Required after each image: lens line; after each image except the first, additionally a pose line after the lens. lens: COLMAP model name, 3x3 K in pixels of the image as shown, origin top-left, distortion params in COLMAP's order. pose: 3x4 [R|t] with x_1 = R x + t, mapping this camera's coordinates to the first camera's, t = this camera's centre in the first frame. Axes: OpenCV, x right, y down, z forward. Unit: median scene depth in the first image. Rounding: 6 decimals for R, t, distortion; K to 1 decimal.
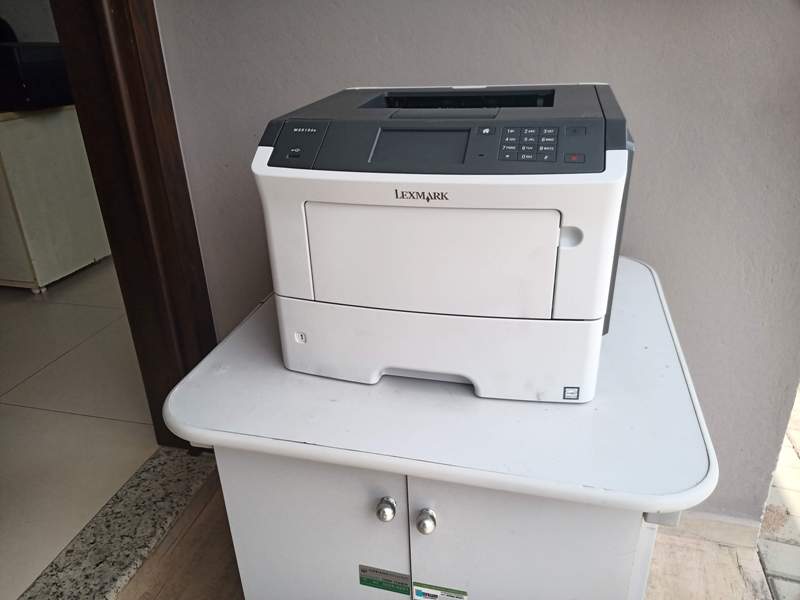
lens RADIAL K [[611.3, 0, 395.3], [0, 611.3, 304.7], [0, 0, 1]] dist [0.018989, -0.029238]
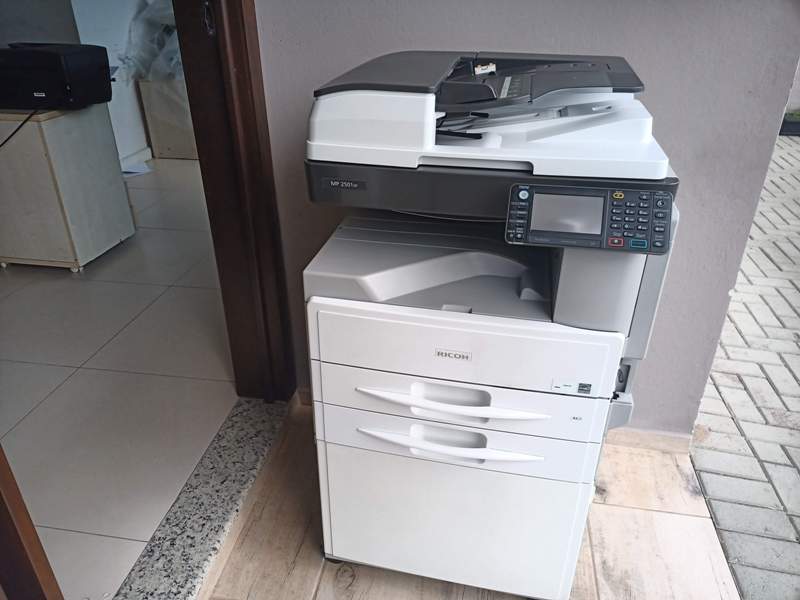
lens RADIAL K [[611.3, 0, 394.8], [0, 611.3, 303.0], [0, 0, 1]] dist [0.018989, -0.029238]
pose [[0.995327, -0.017050, 0.095043, -0.221035], [0.011504, 0.998215, 0.058600, -0.040473], [-0.095872, -0.057233, 0.993747, -0.331954]]
